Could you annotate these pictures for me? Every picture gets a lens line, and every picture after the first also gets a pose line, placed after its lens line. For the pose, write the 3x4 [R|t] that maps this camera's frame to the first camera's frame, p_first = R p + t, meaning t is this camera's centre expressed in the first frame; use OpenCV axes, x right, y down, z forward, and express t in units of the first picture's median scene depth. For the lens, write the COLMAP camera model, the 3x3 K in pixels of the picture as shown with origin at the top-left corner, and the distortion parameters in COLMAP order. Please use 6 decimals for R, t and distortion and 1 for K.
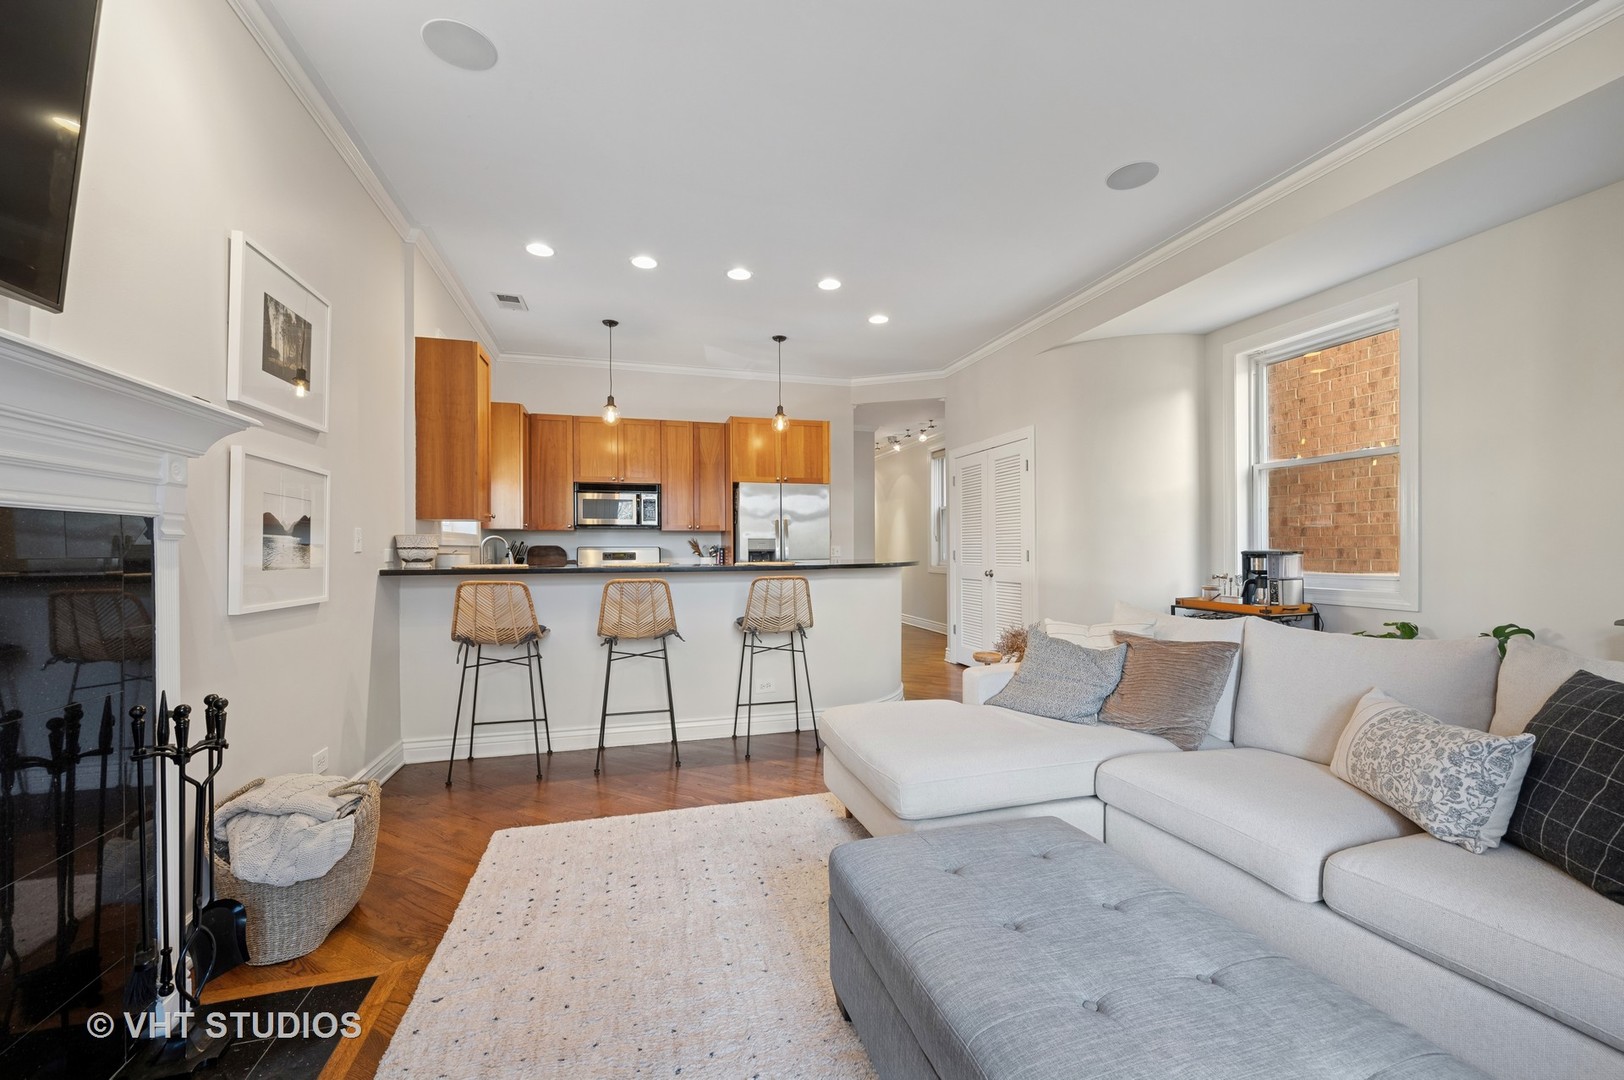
lens RADIAL K [[640.4, 0, 806.2], [0, 640.4, 542.9], [0, 0, 1]] dist [0.006138, -0.000203]
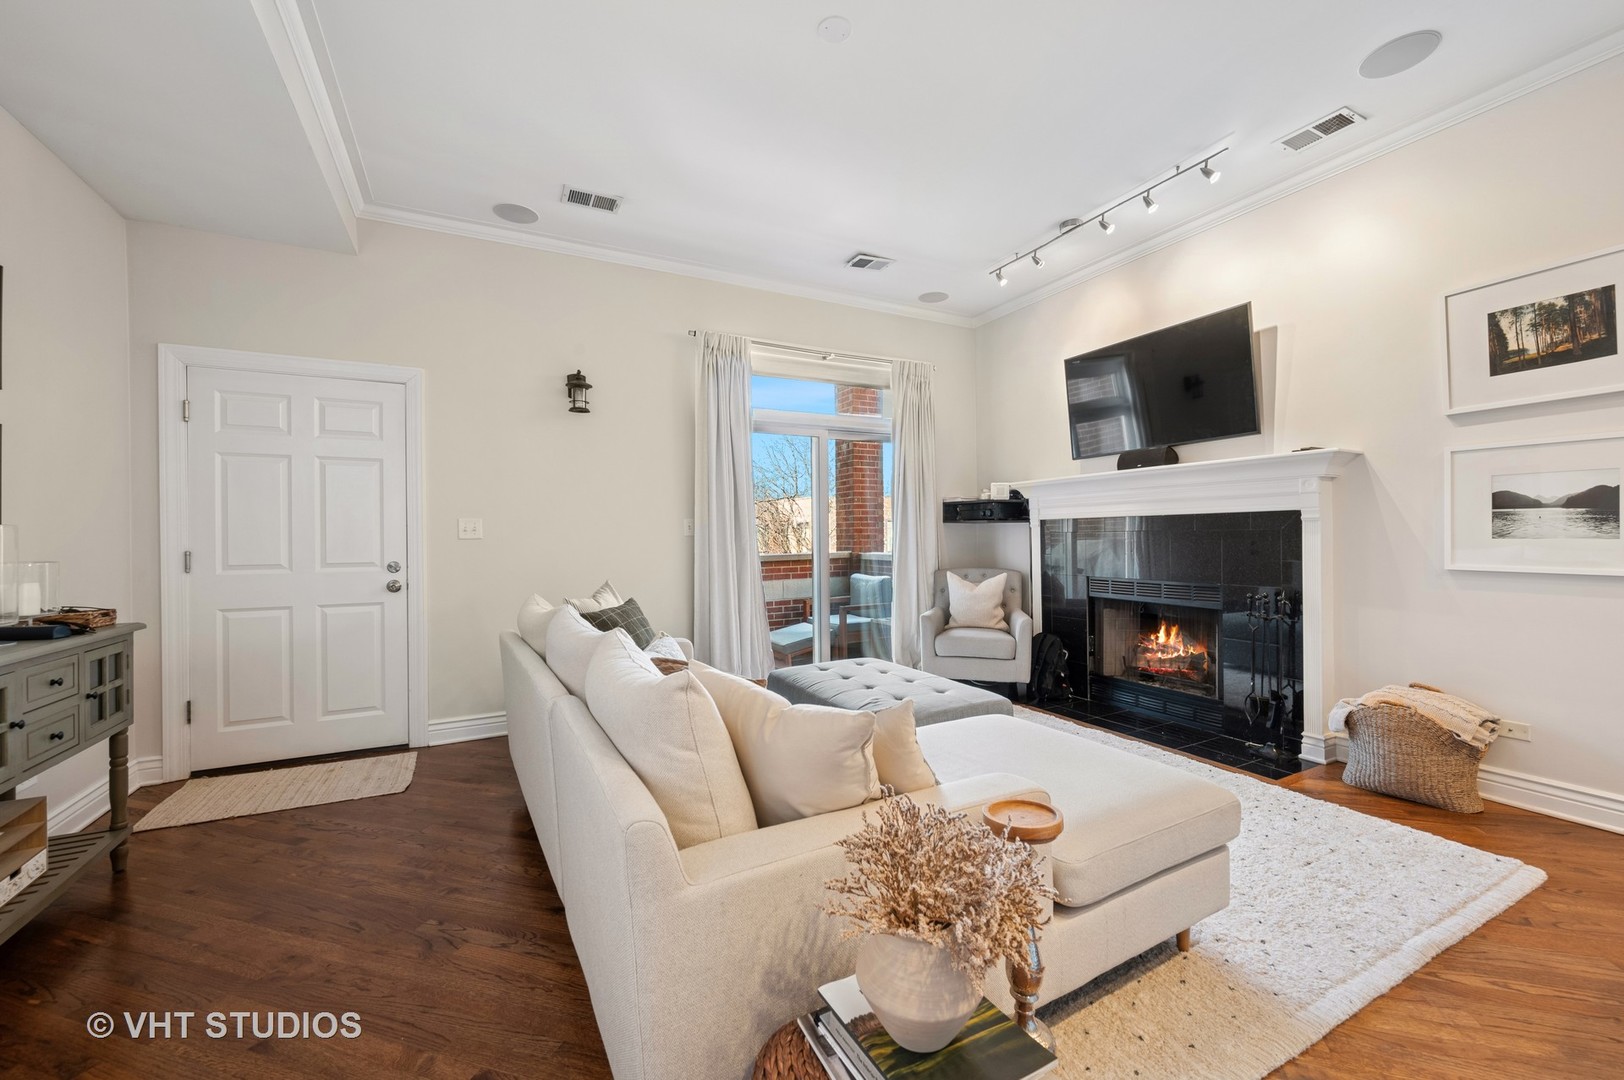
lens RADIAL K [[640.4, 0, 807.9], [0, 640.4, 534.5], [0, 0, 1]] dist [0.006138, -0.000203]
pose [[-0.979510, 0.015273, -0.200817, 0.267219], [0.017838, 0.999781, -0.010971, 0.009717], [0.200605, -0.014329, -0.979567, 0.750084]]
